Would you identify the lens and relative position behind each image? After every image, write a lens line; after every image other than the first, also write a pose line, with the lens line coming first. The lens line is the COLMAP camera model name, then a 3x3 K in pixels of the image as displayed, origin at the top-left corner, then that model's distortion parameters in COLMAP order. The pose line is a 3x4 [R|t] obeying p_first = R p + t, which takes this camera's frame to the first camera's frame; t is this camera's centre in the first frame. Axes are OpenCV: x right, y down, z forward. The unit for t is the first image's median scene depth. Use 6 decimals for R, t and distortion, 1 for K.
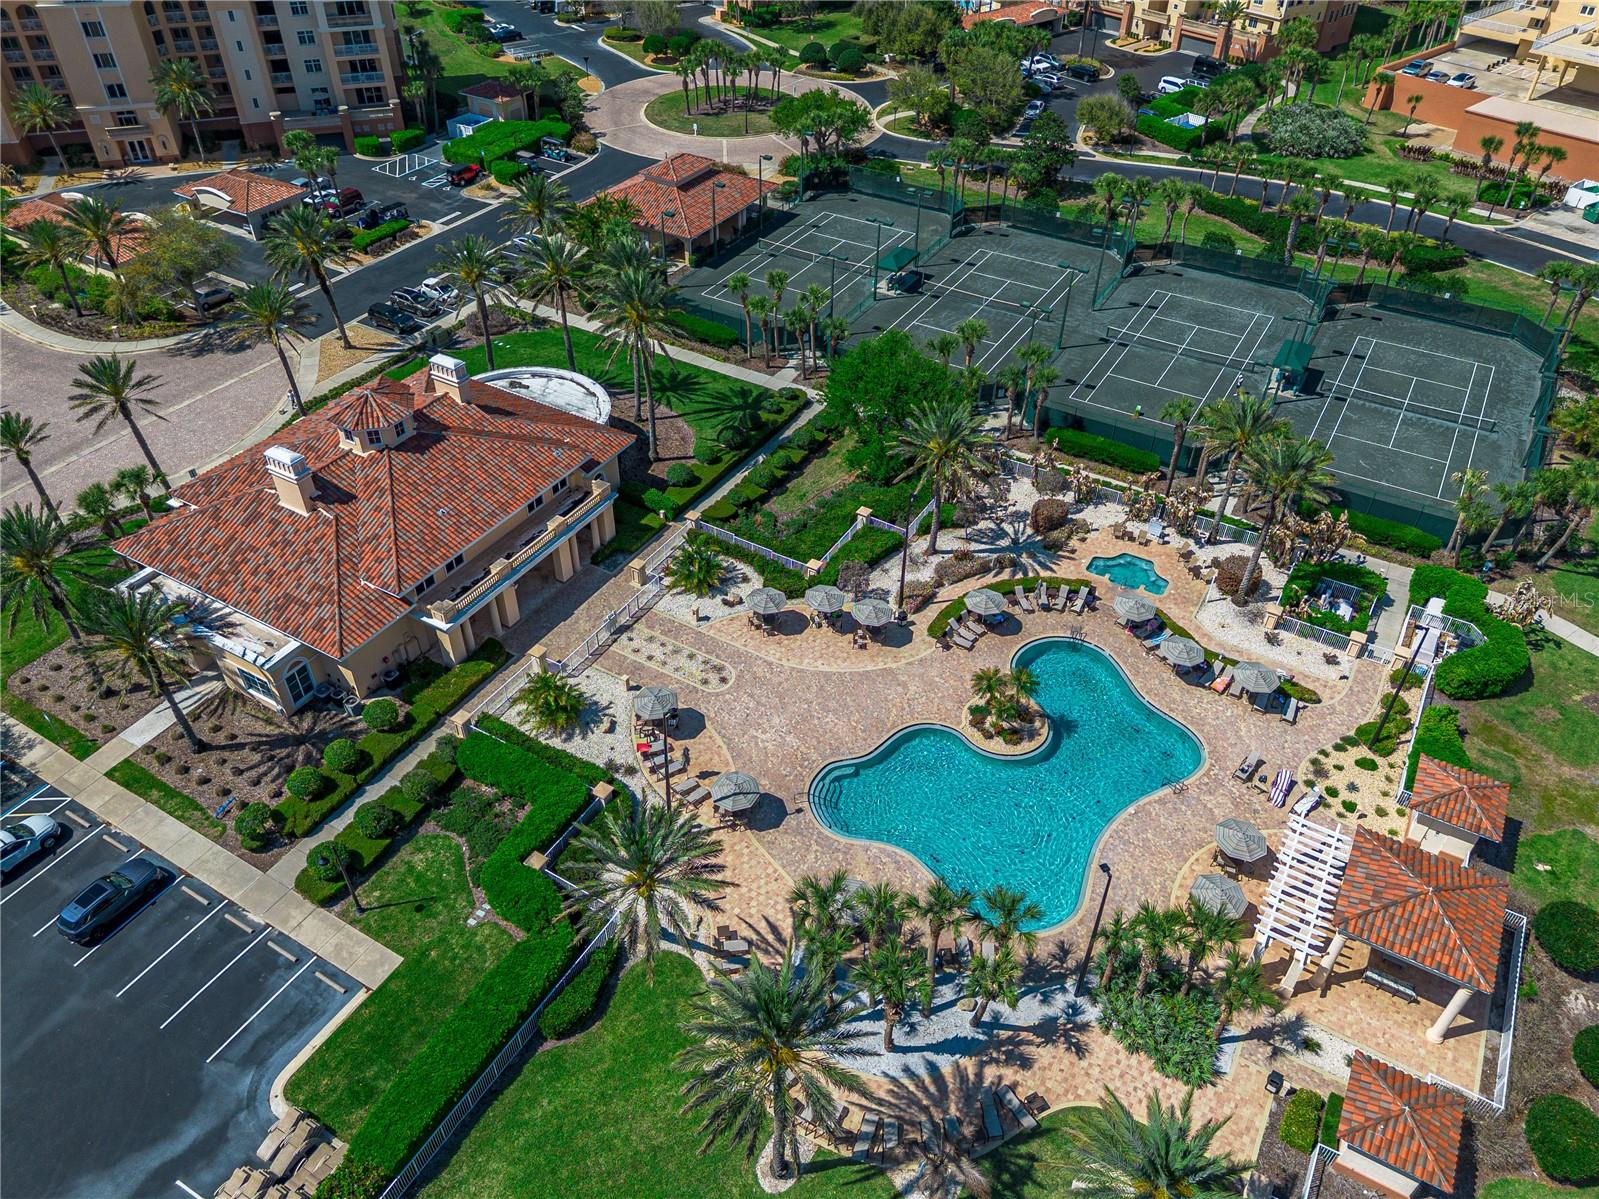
lens RADIAL K [[1152.0, 0, 800.6], [0, 1152.0, 599.1], [0, 0, 1]] dist [0.032095, -0.007822]
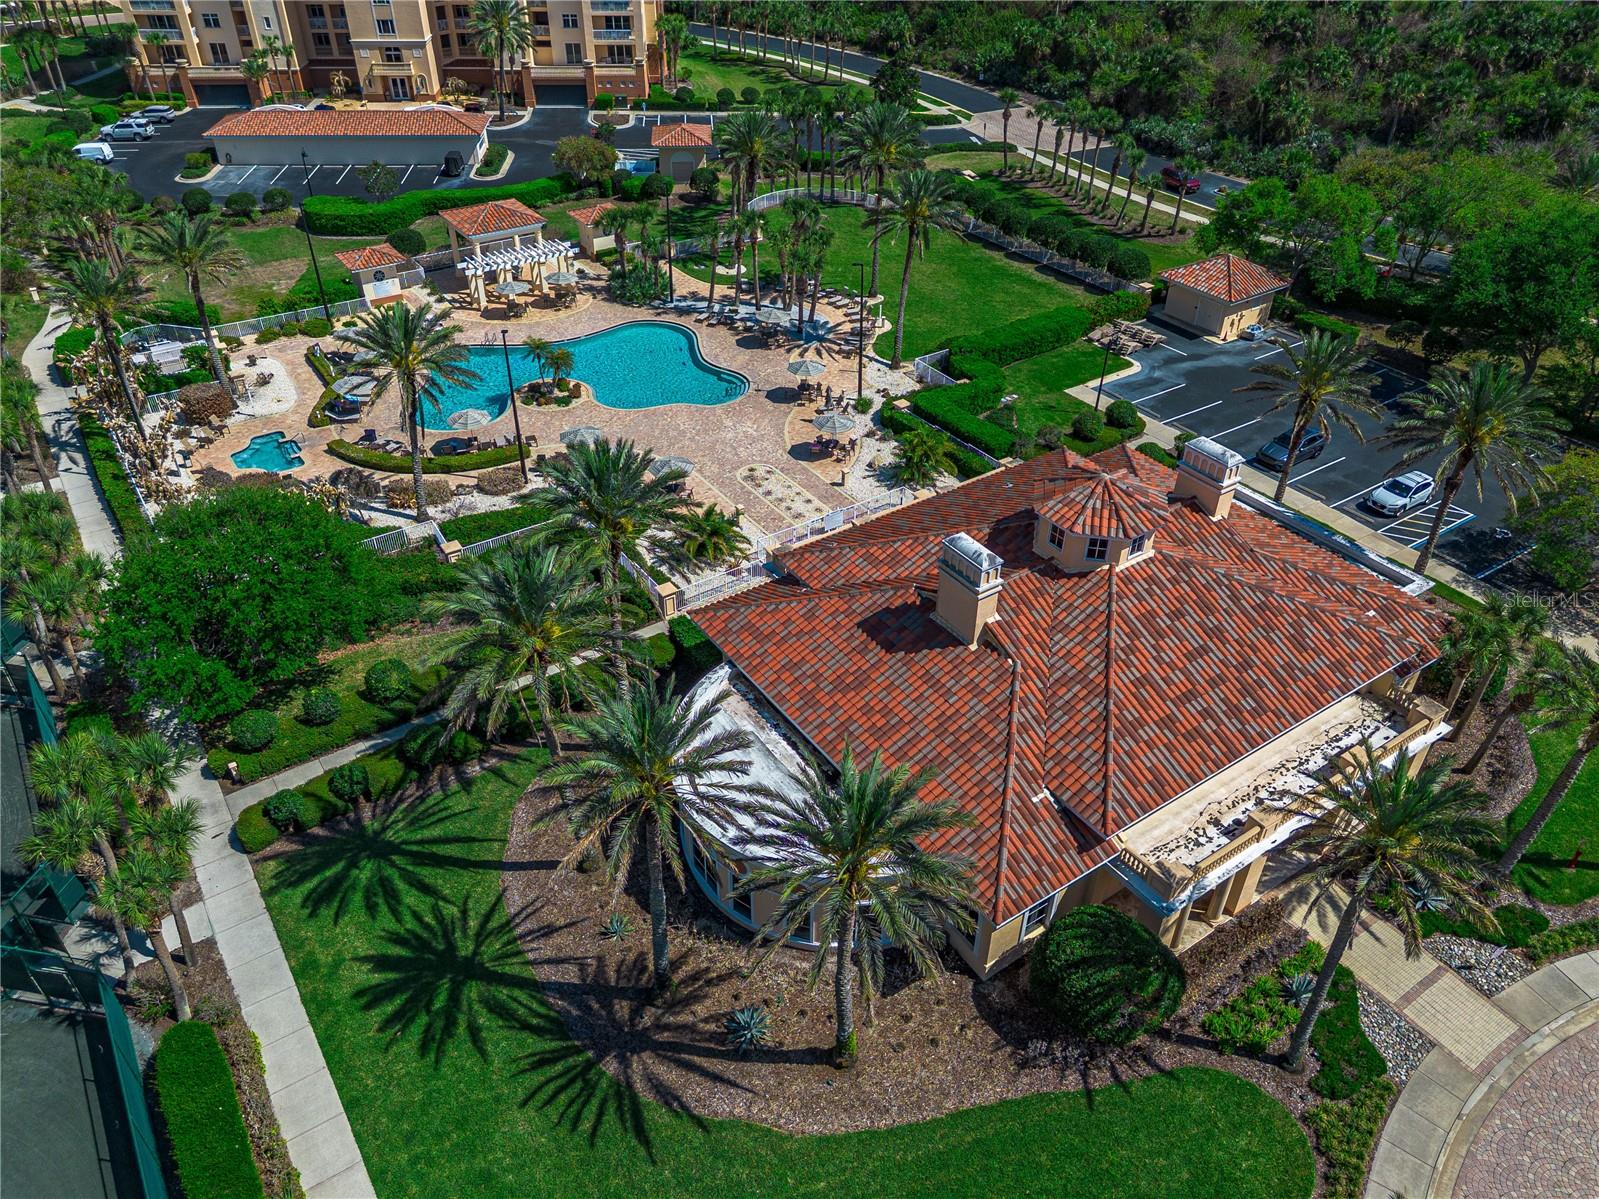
lens RADIAL K [[1152.0, 0, 797.9], [0, 1152.0, 602.2], [0, 0, 1]] dist [0.032095, -0.007822]
pose [[-0.903322, -0.271729, 0.331924, -0.453487], [0.258950, 0.271465, 0.926959, -0.789856], [-0.341987, 0.923293, -0.174856, 1.240752]]
